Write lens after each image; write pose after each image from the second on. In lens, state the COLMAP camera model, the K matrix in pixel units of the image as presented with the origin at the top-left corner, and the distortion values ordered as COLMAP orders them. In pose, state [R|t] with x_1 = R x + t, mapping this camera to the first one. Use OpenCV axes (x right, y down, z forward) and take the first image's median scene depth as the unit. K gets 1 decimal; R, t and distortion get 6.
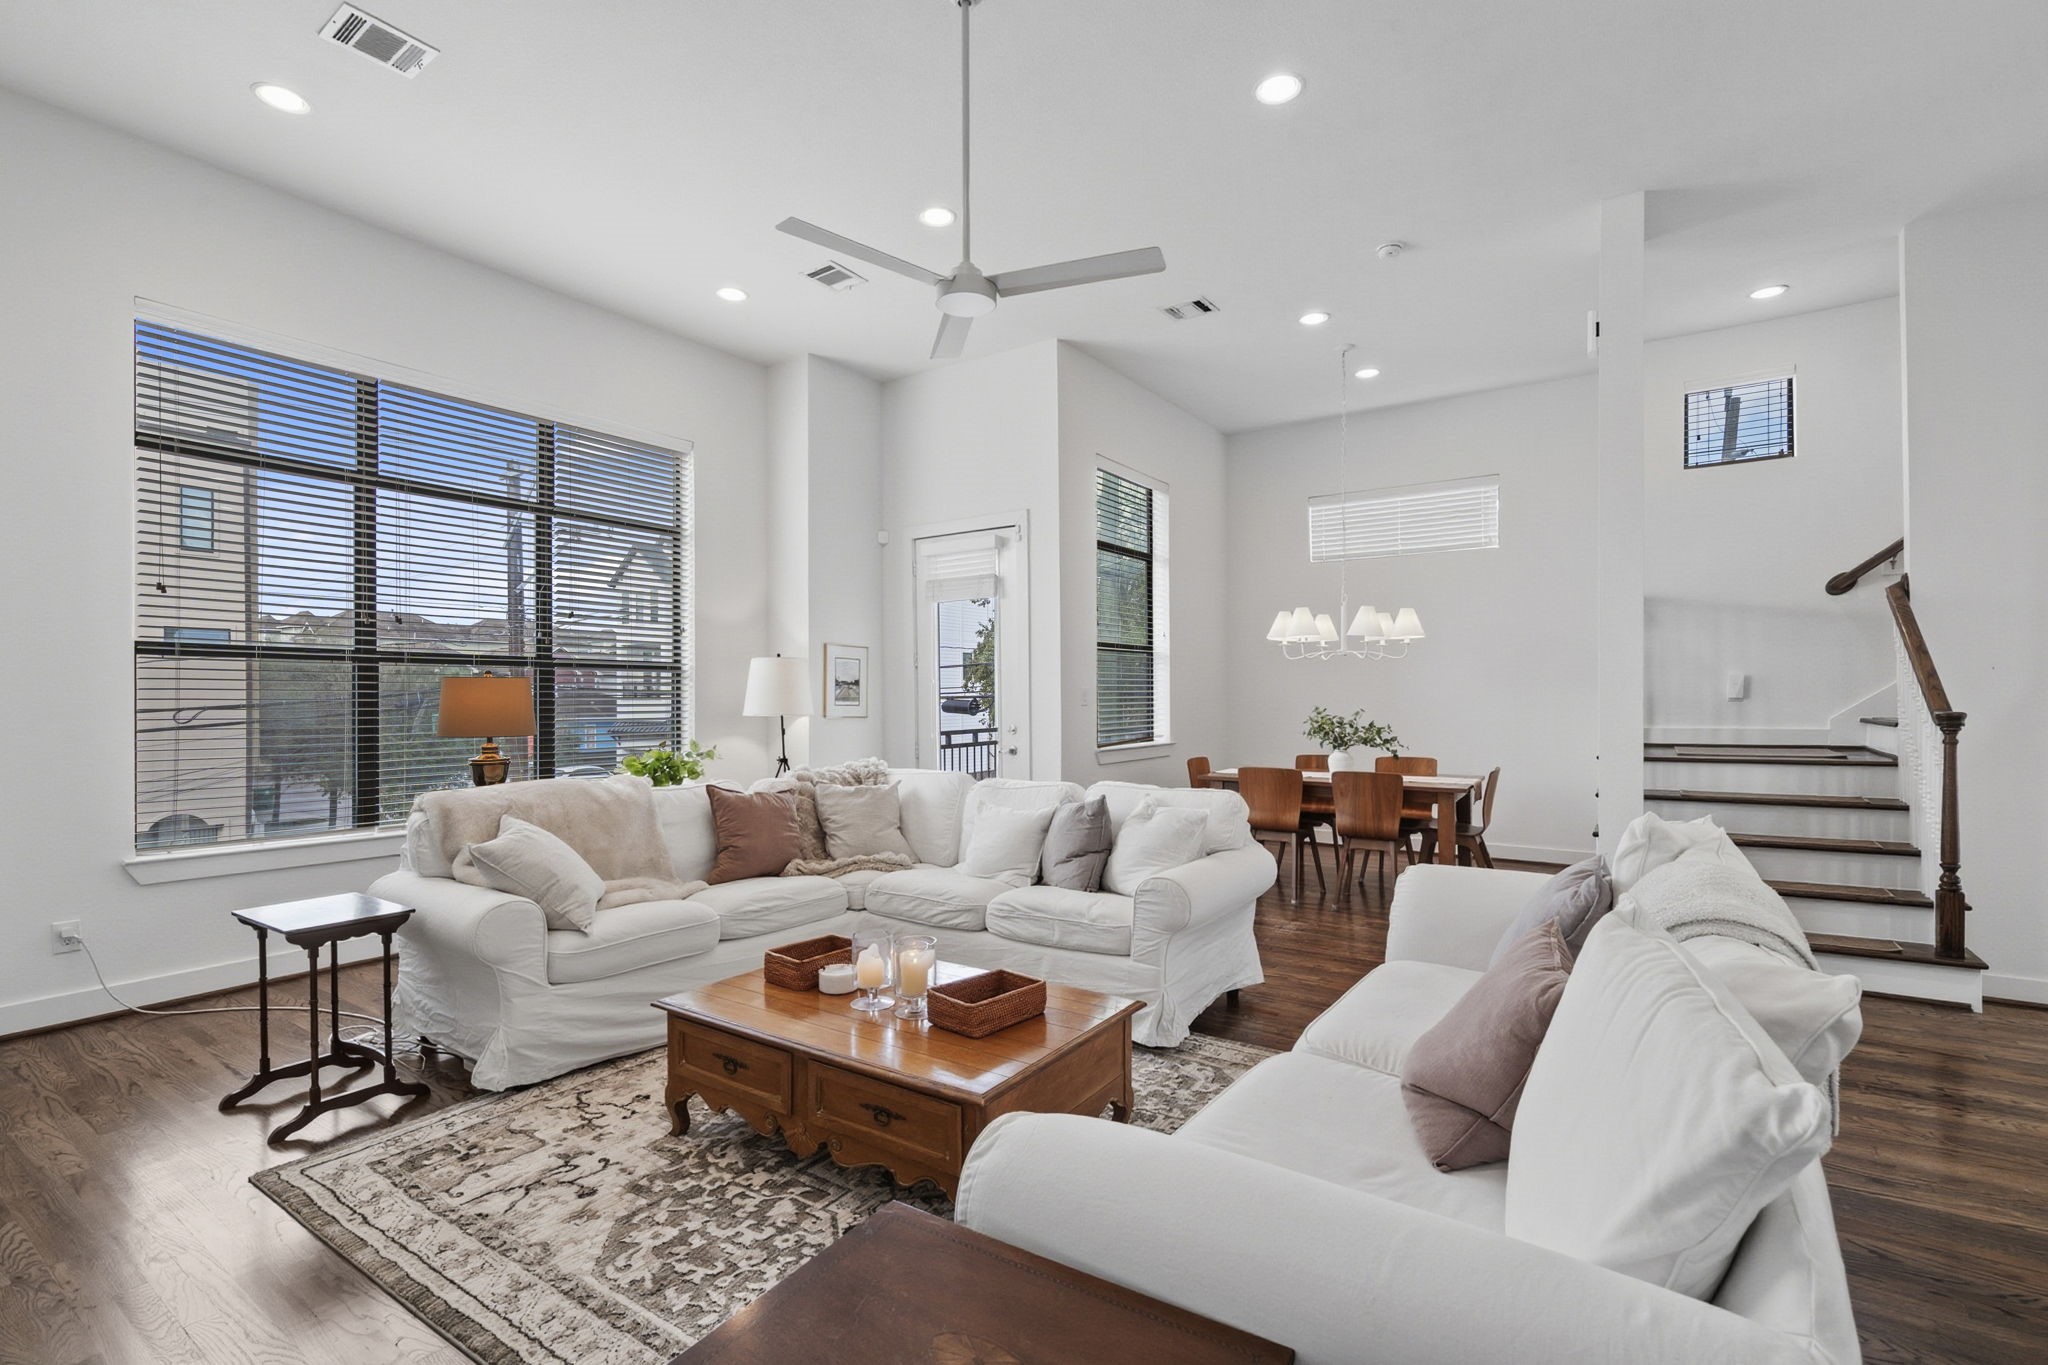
lens RADIAL K [[953.3, 0, 1023.8], [0, 953.3, 745.2], [0, 0, 1]] dist [0.002595, 0.000385]
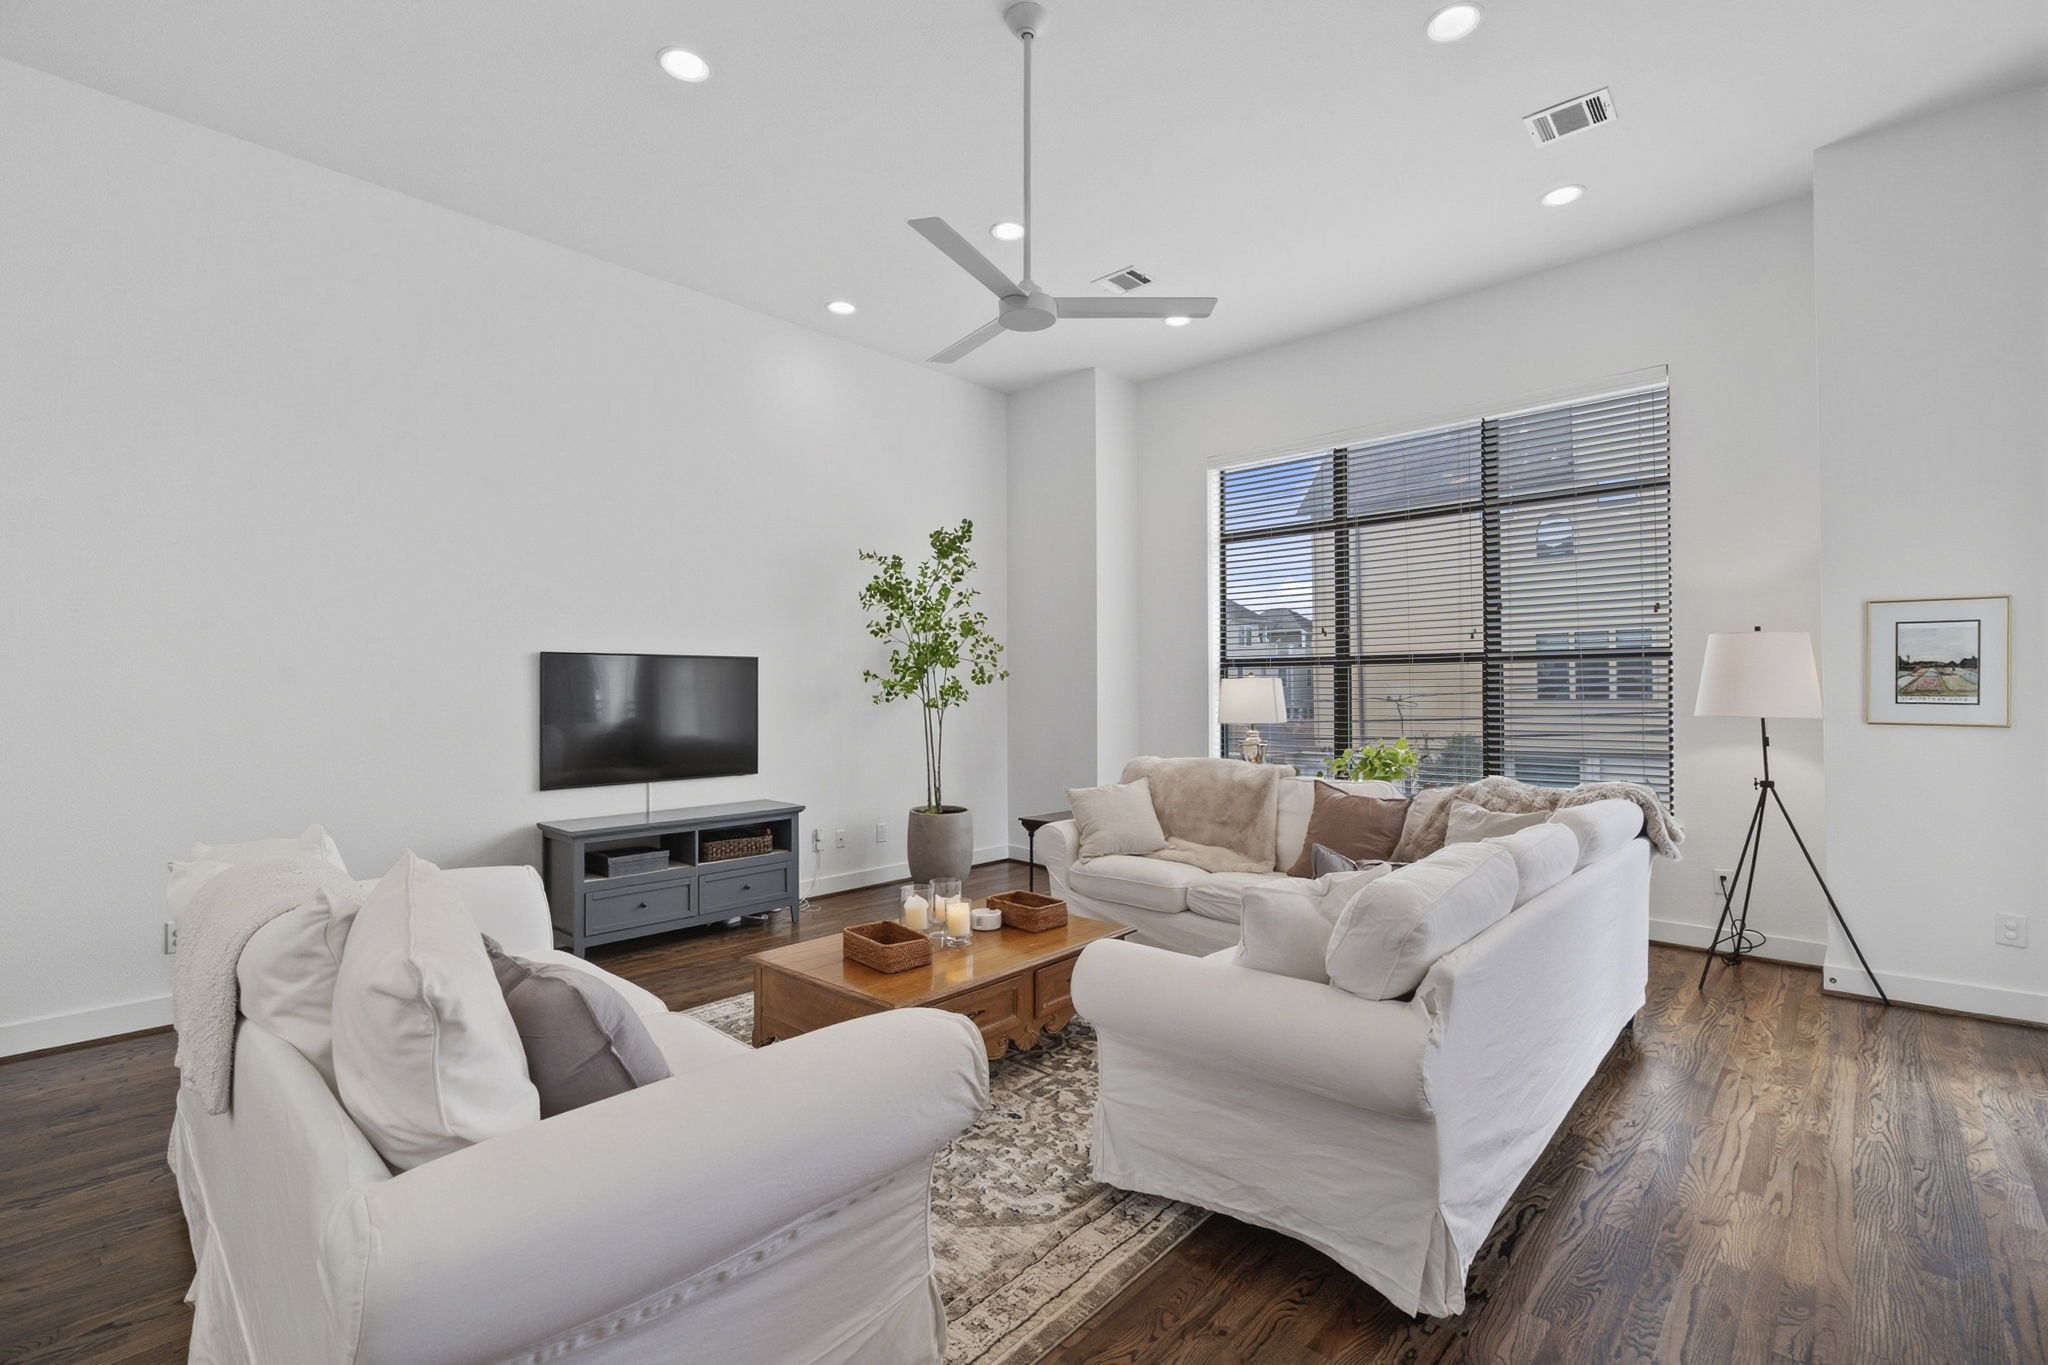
lens RADIAL K [[928.7, 0, 1024.0], [0, 928.7, 682.5], [0, 0, 1]] dist [0.001951, 0.000930]
pose [[-0.152687, -0.013851, -0.988177, 0.476352], [-0.044930, 0.998965, -0.007060, -0.026568], [0.987253, 0.043321, -0.153152, 0.575653]]
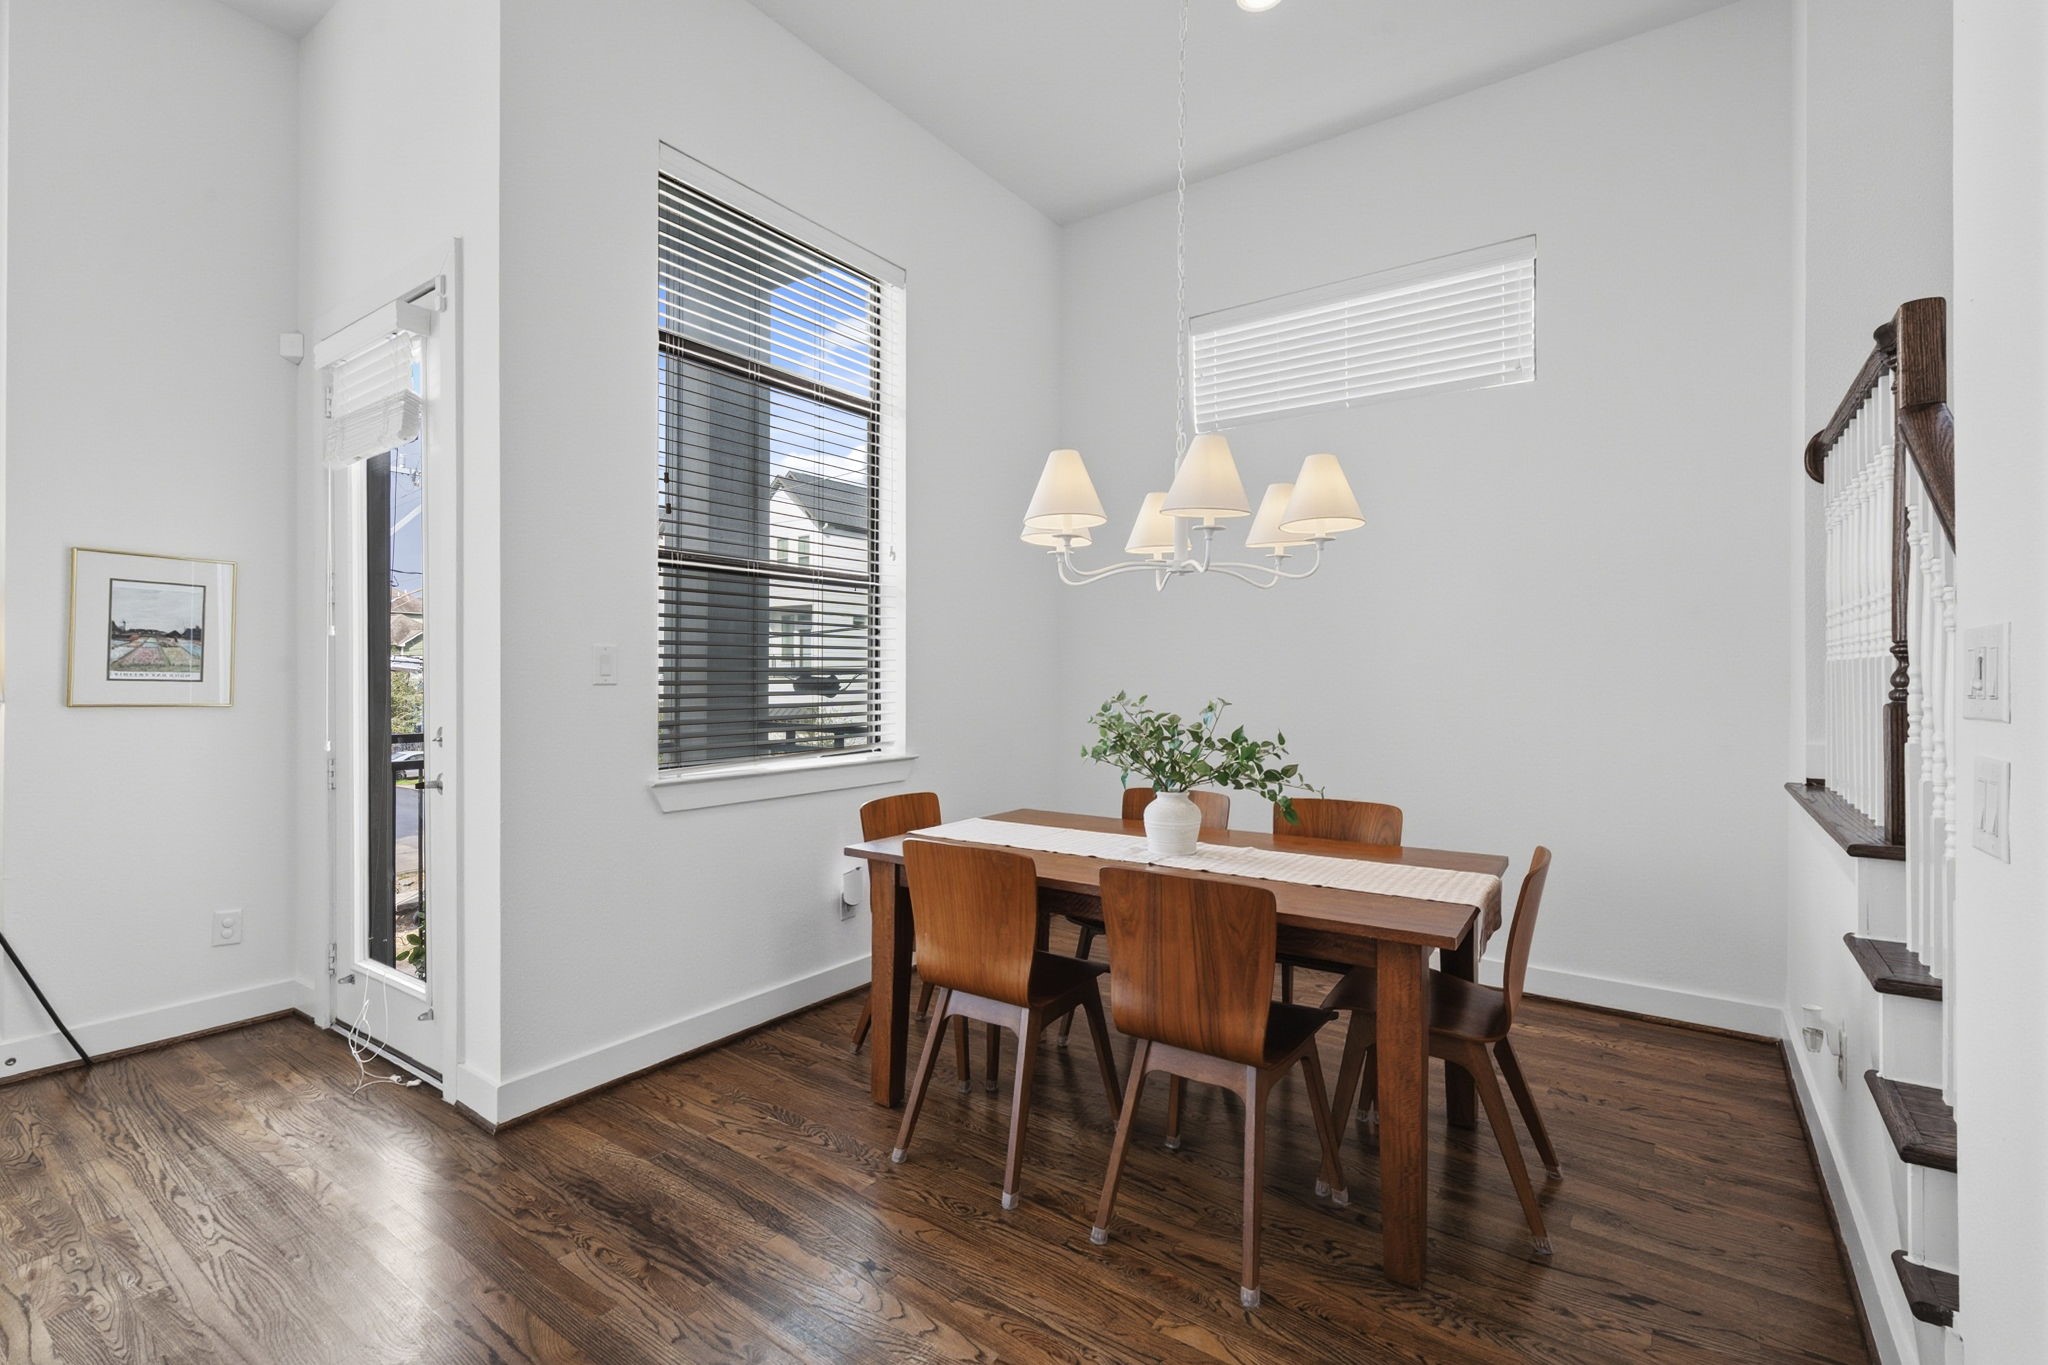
lens RADIAL K [[928.7, 0, 1024.0], [0, 928.7, 682.5], [0, 0, 1]] dist [0.001951, 0.000930]
pose [[0.999408, 0.008969, -0.033202, 0.280472], [-0.010330, 0.999104, -0.041045, -0.026805], [0.032804, 0.041363, 0.998606, 0.579257]]
